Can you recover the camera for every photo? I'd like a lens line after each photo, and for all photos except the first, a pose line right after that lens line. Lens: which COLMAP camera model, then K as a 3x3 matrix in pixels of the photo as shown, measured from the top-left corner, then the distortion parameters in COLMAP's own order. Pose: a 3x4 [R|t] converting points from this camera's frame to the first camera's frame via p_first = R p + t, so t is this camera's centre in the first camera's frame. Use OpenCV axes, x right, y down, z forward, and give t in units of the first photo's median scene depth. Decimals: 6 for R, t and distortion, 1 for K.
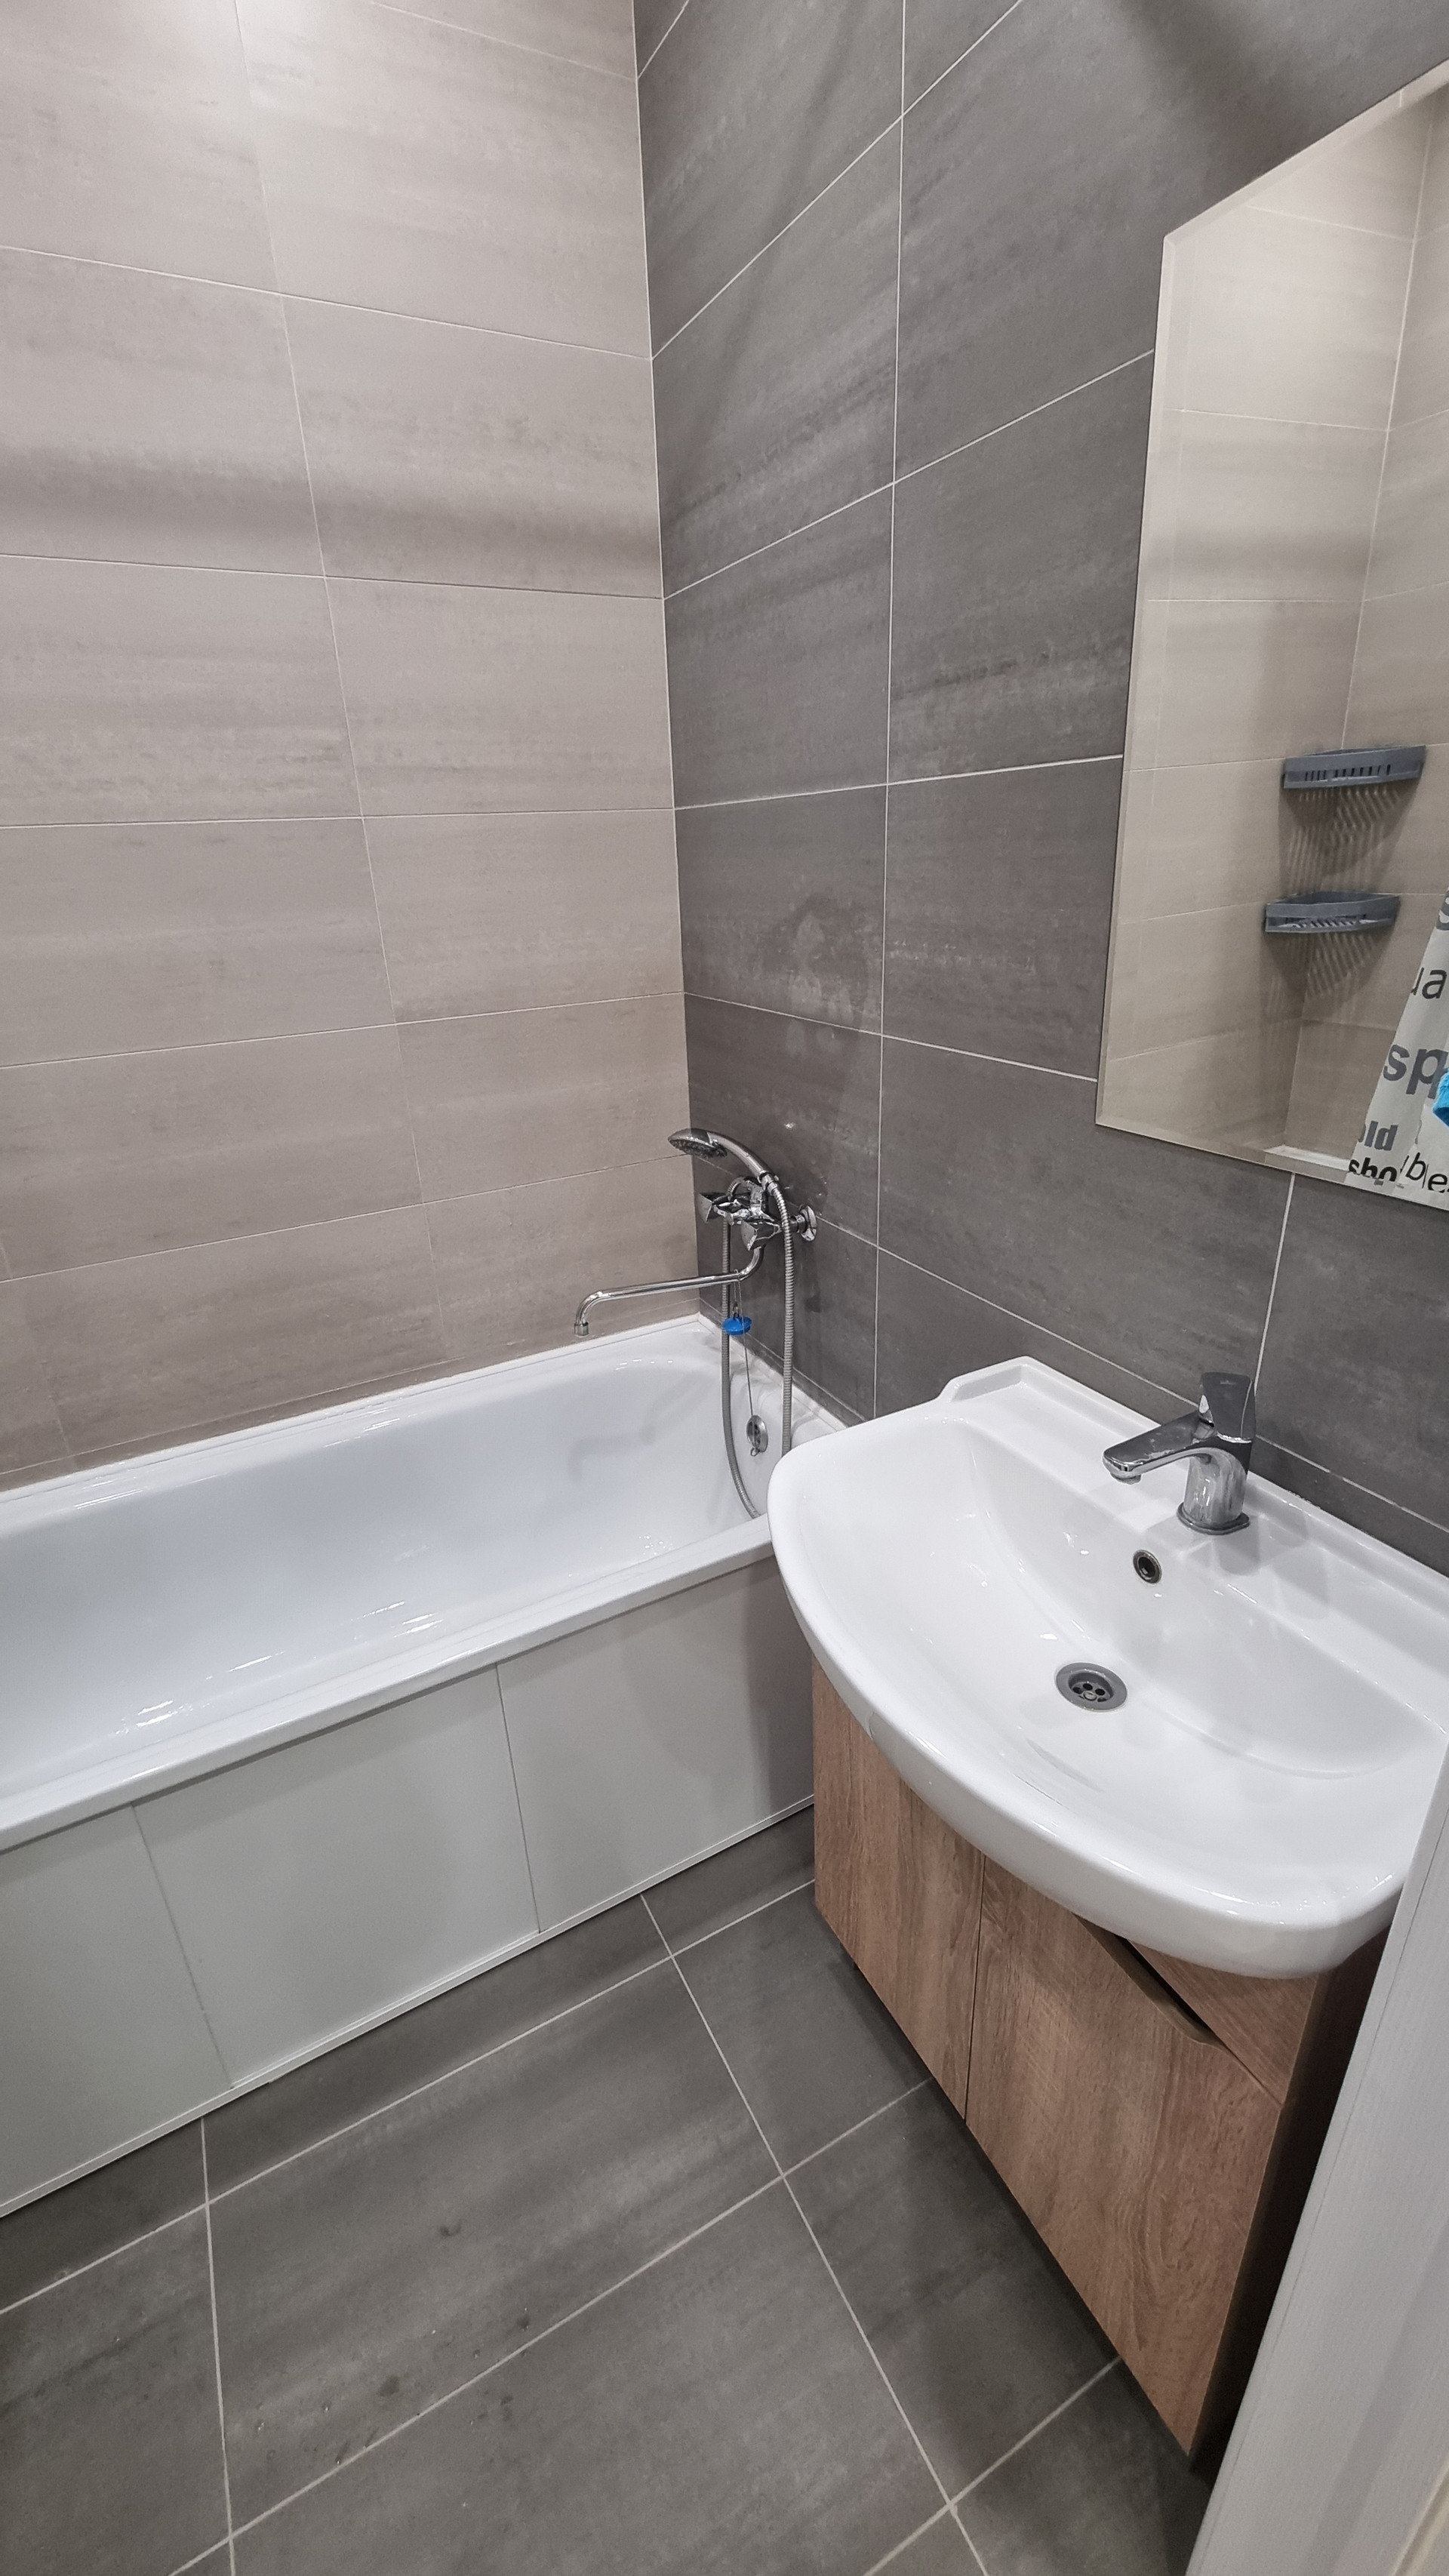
lens RADIAL K [[1042.0, 0, 706.5], [0, 1042.0, 1289.9], [0, 0, 1]] dist [0.008779, -0.003714]
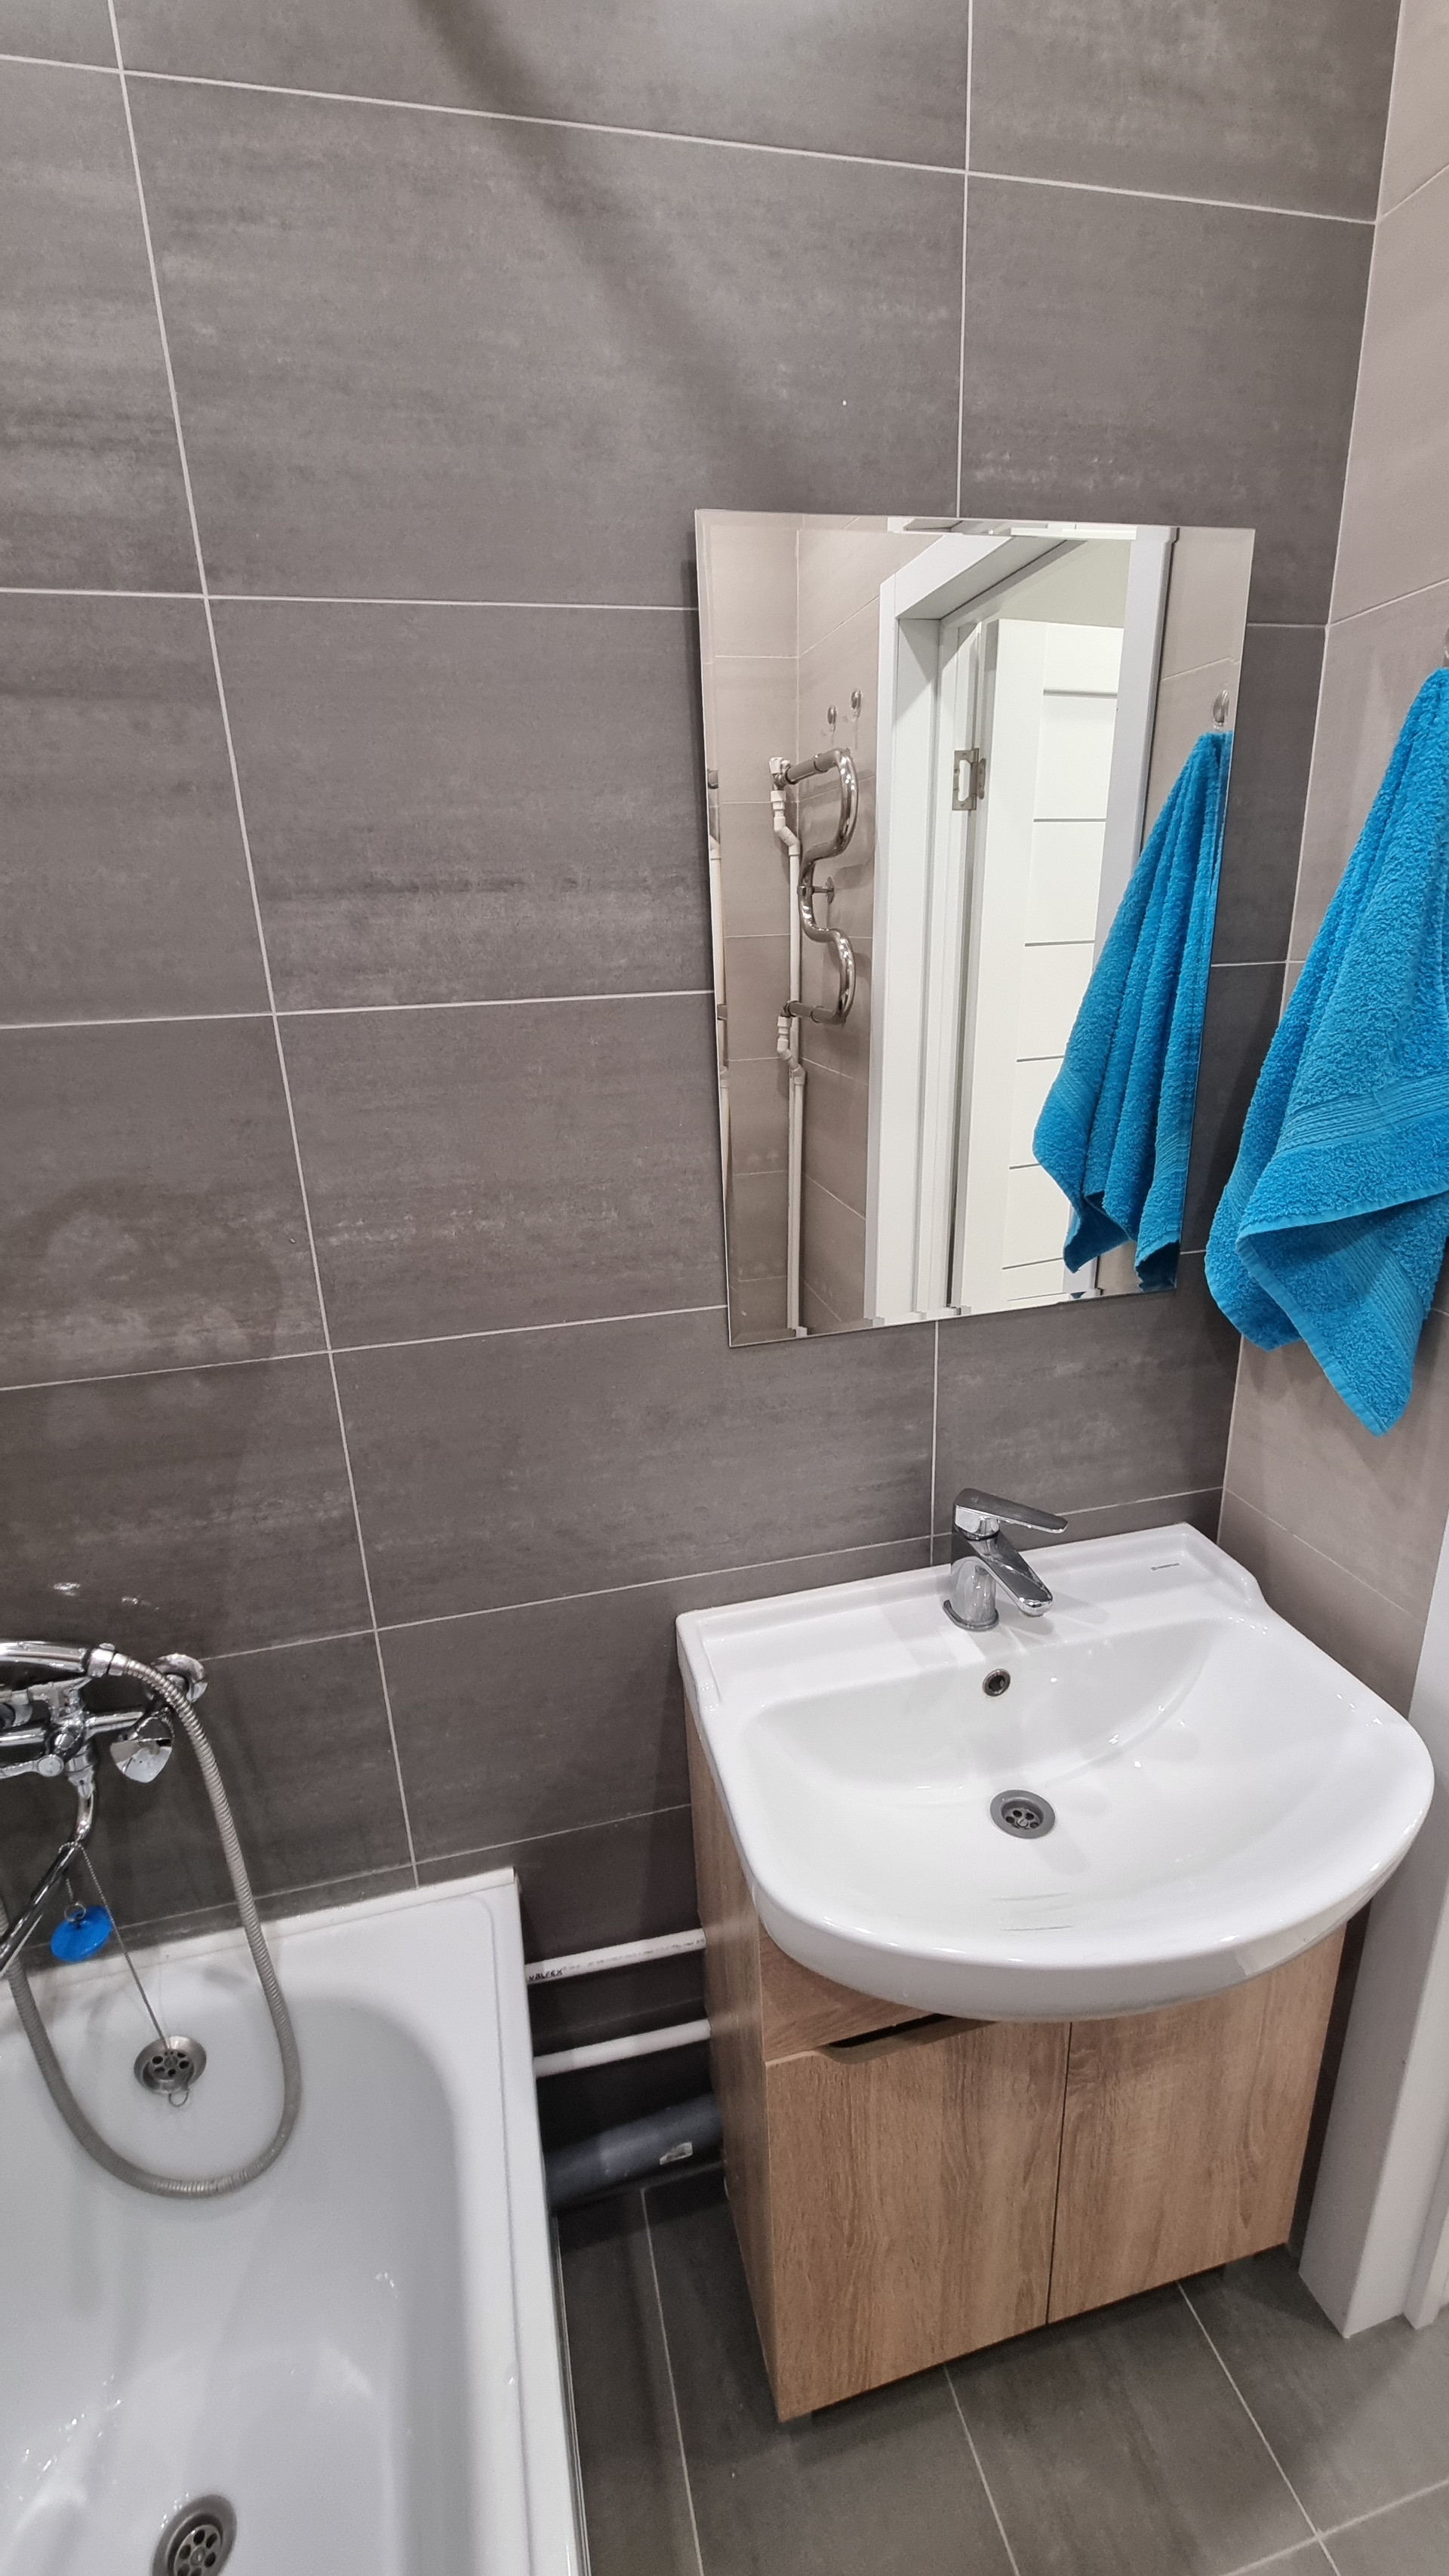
lens RADIAL K [[1042.0, 0, 719.9], [0, 1042.0, 1285.8], [0, 0, 1]] dist [0.008779, -0.003714]
pose [[0.241773, -0.266495, 0.933020, -0.461330], [0.406395, 0.900961, 0.152029, -0.325890], [-0.881129, 0.342418, 0.326130, 0.612758]]
